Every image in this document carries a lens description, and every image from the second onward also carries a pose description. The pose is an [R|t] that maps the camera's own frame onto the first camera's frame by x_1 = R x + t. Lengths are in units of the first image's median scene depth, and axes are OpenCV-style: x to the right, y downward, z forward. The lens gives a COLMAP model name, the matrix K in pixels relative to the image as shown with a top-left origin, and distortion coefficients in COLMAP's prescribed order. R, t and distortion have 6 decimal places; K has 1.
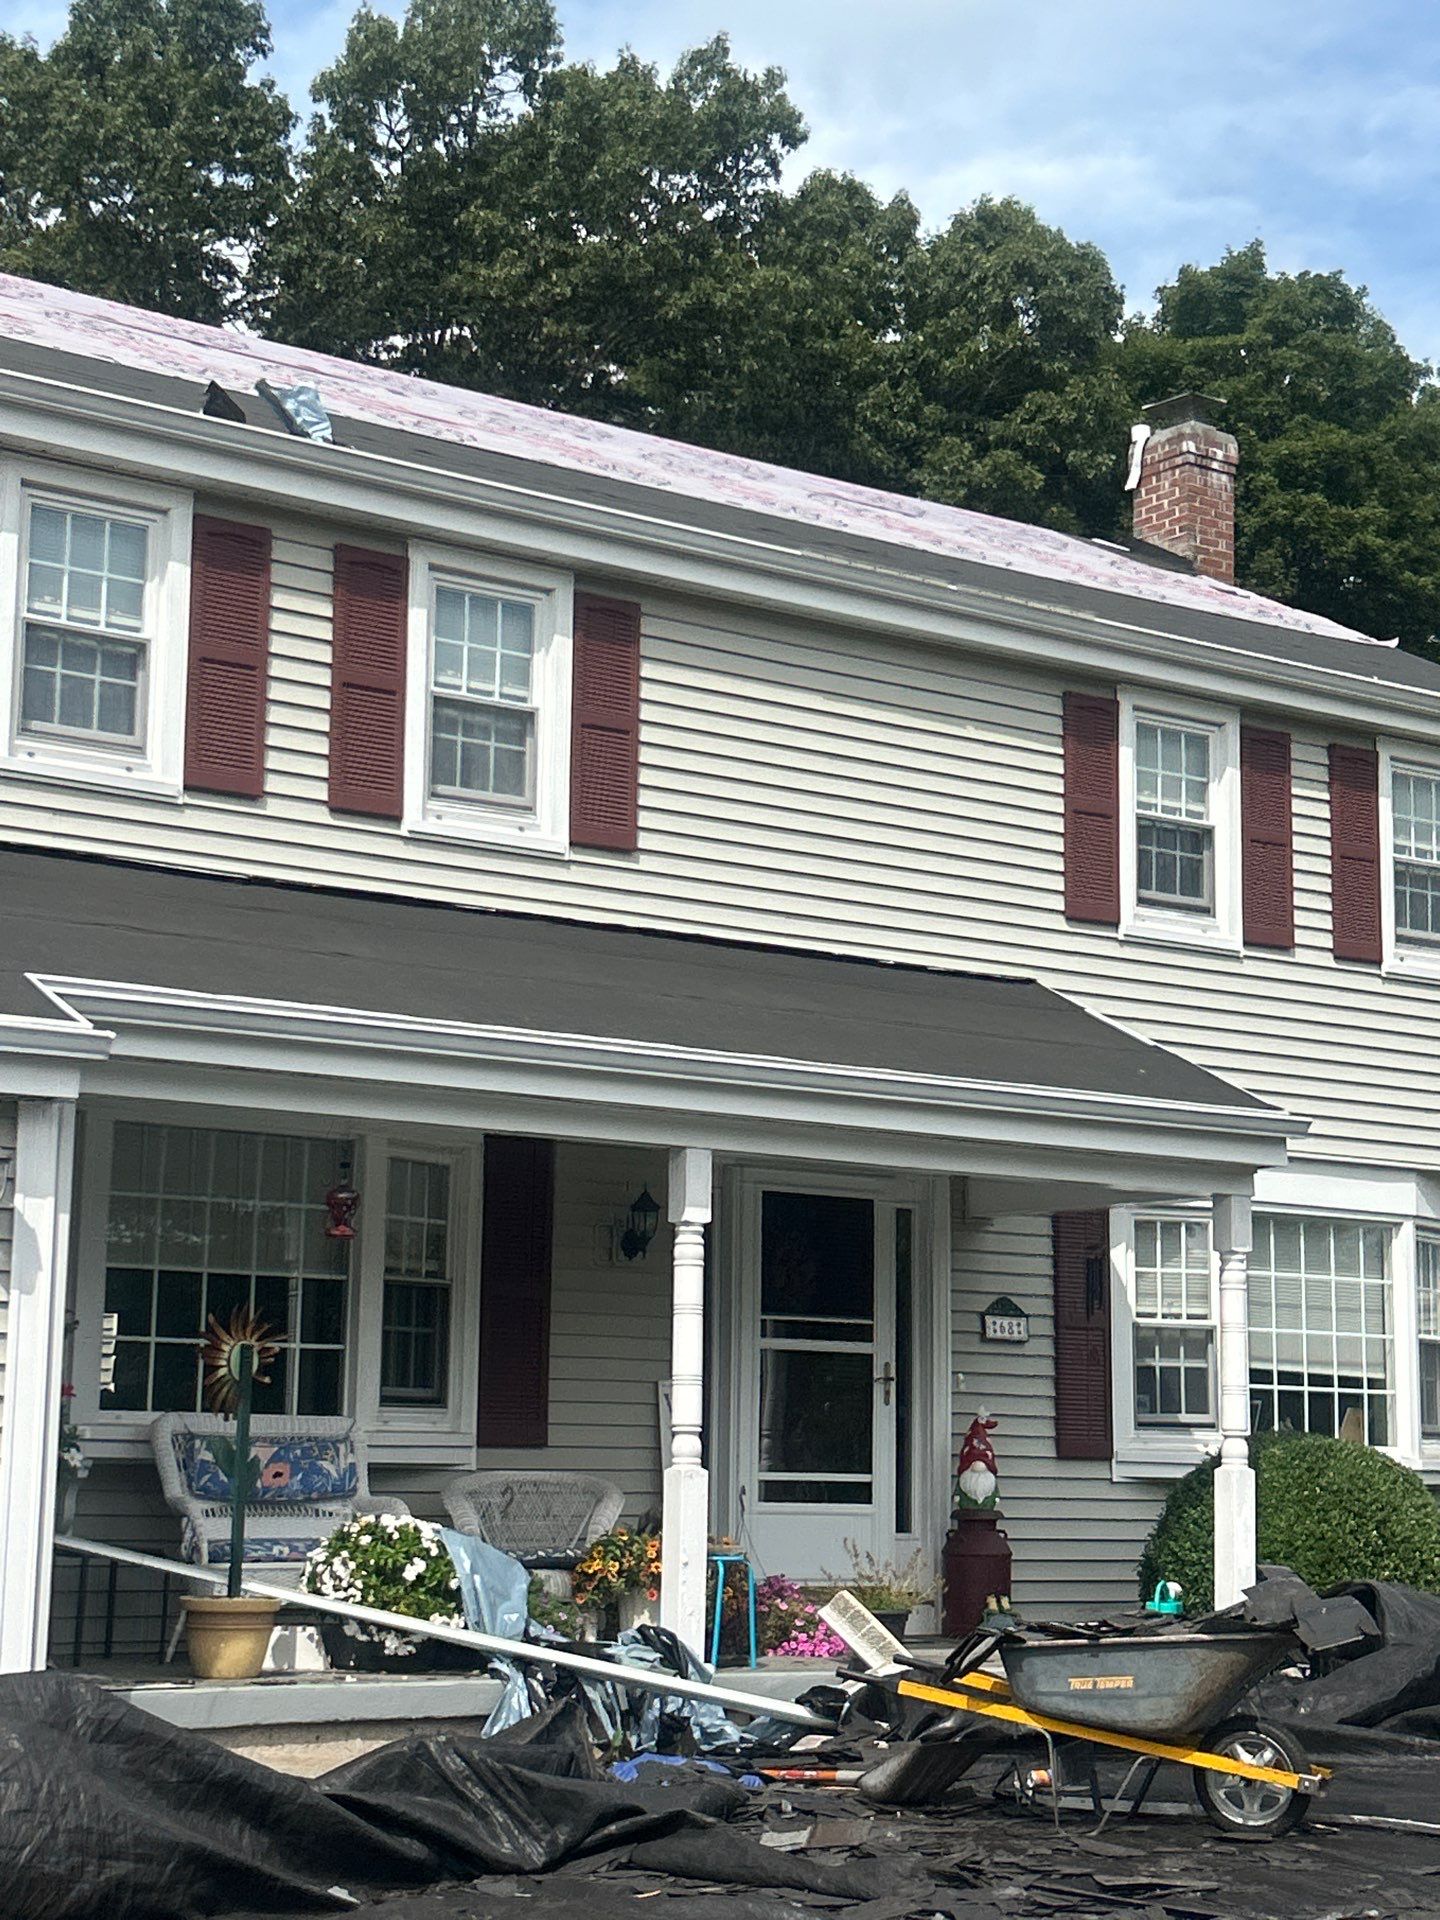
lens RADIAL K [[3143.8, 0, 675.7], [0, 3143.8, 953.9], [0, 0, 1]] dist [0.298321, -1.679735]
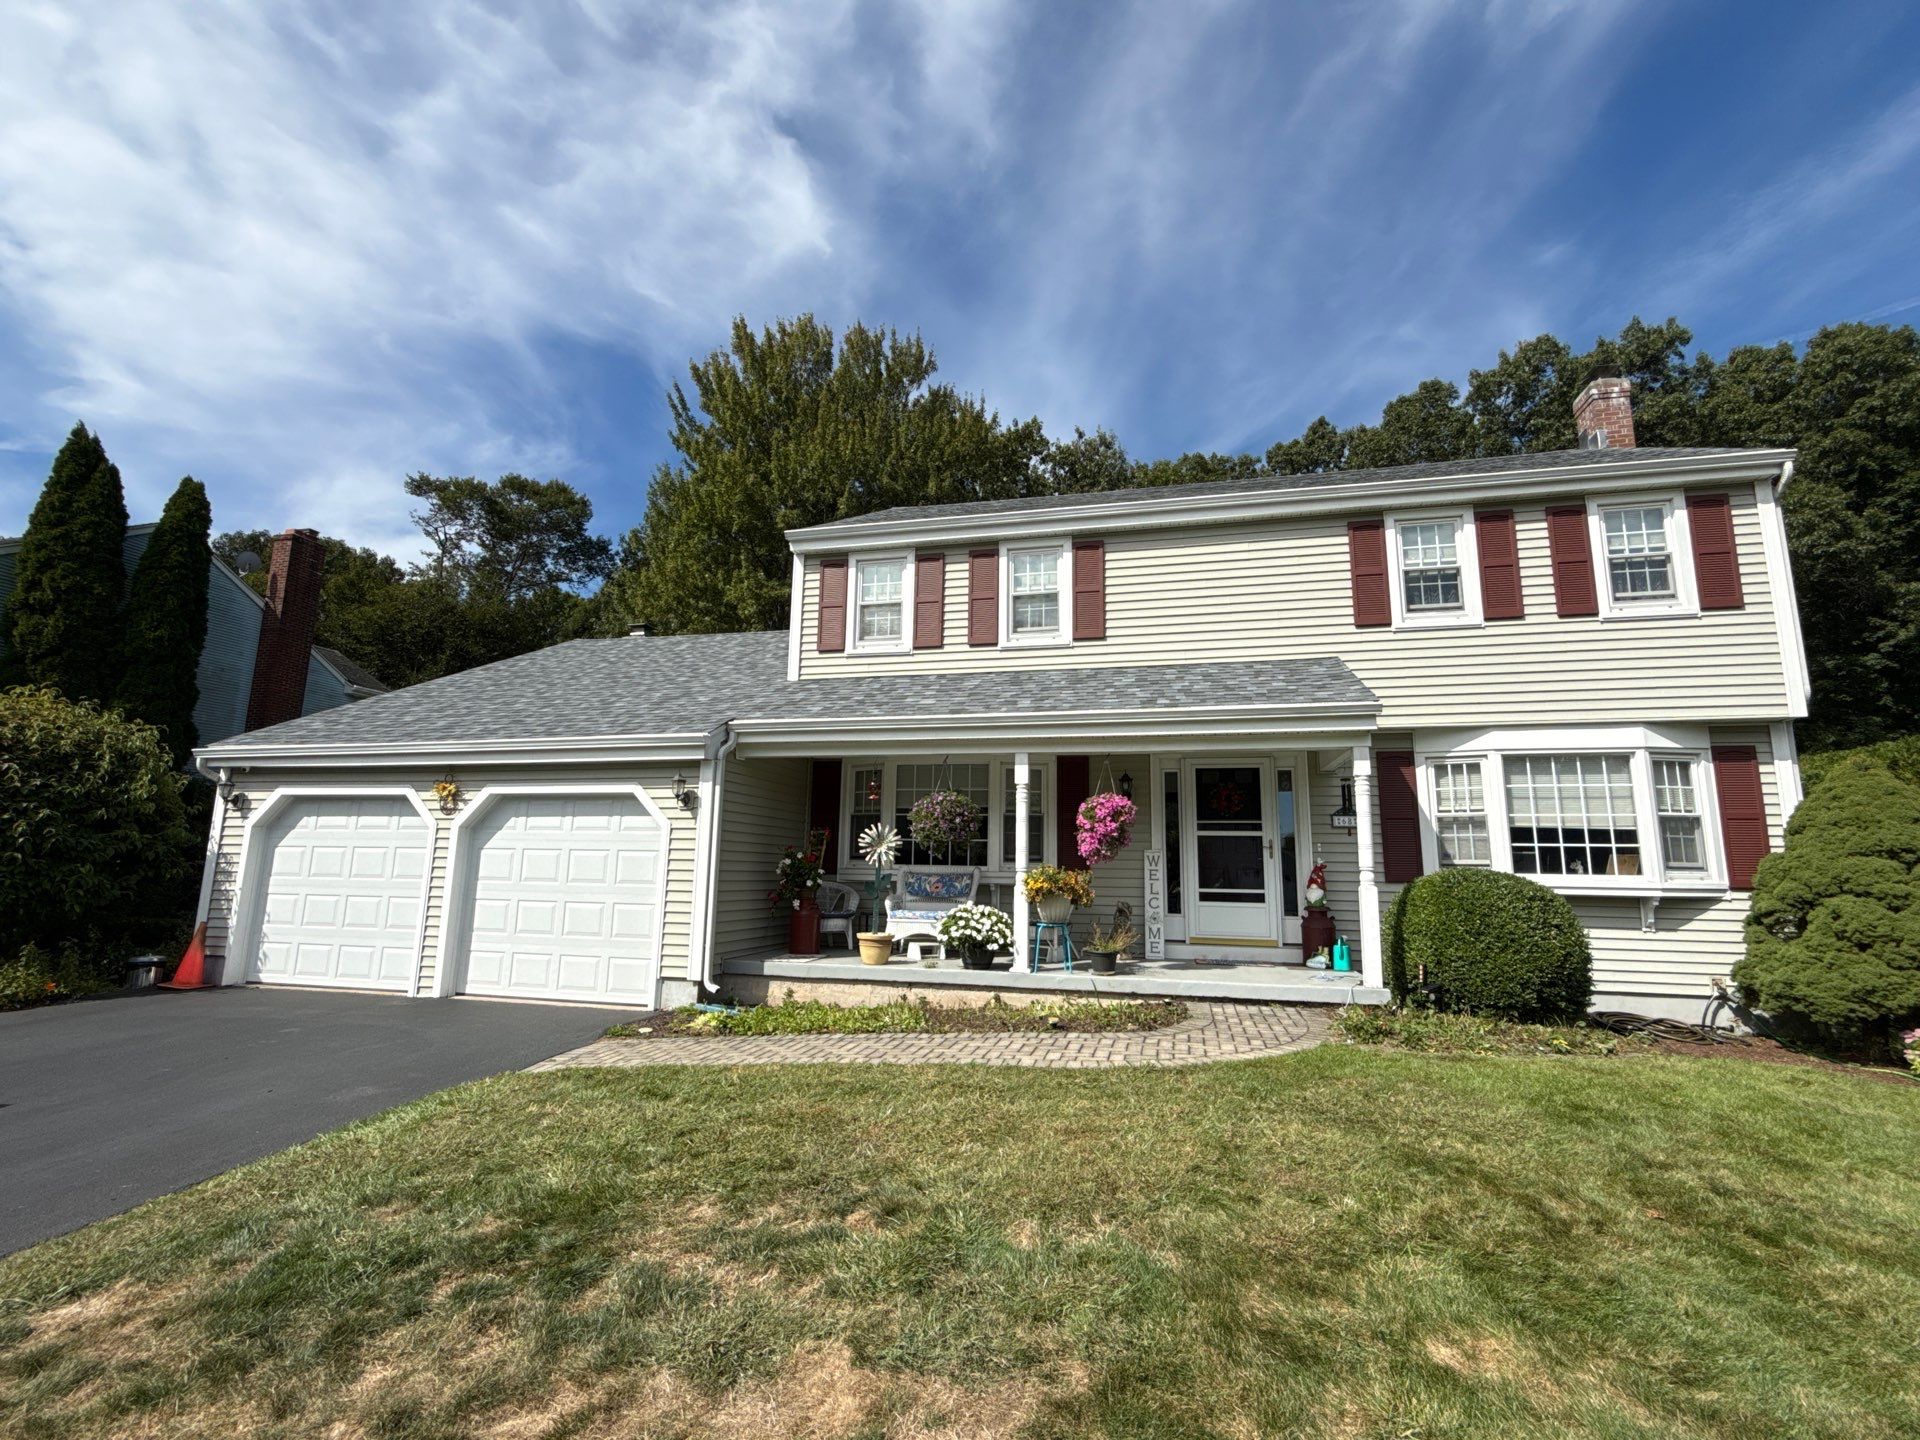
lens RADIAL K [[861.0, 0, 960.0], [0, 861.0, 720.0], [0, 0, 1]] dist [0.001162, 0.000511]
pose [[0.660573, -0.138297, -0.737914, 0.367082], [0.115530, 0.989905, -0.082104, 0.067614], [0.741819, -0.031016, 0.669882, 0.417689]]
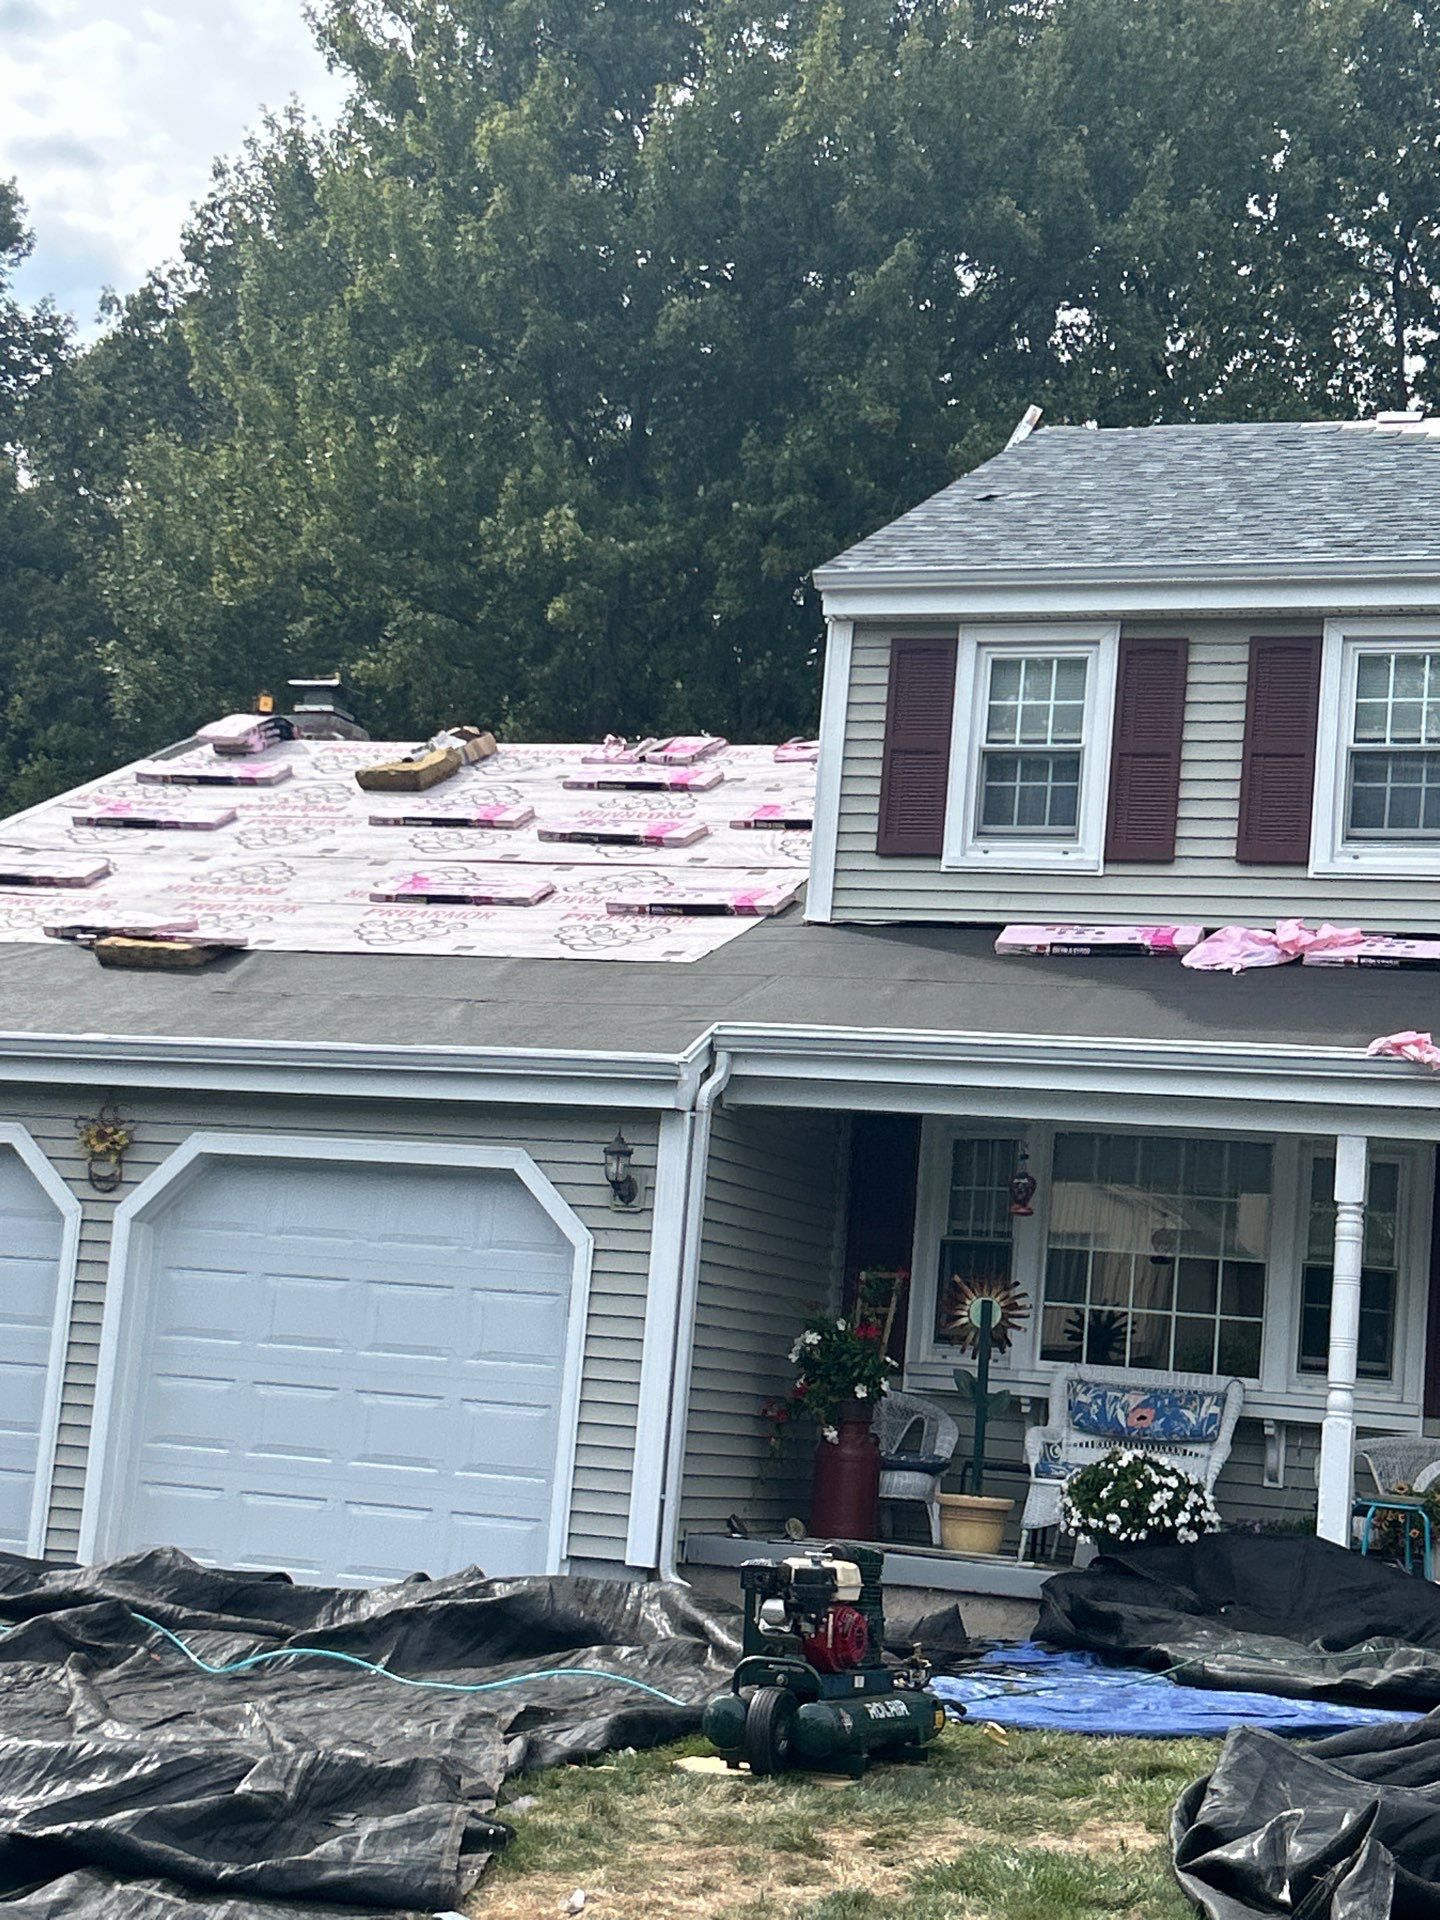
lens RADIAL K [[3197.9, 0, 717.8], [0, 3197.9, 908.7], [0, 0, 1]] dist [0.128042, -0.128751]
pose [[0.565572, -0.100298, -0.818577, 0.649633], [0.059009, 0.994954, -0.081139, 0.048511], [0.822585, -0.002413, 0.568636, 0.134195]]
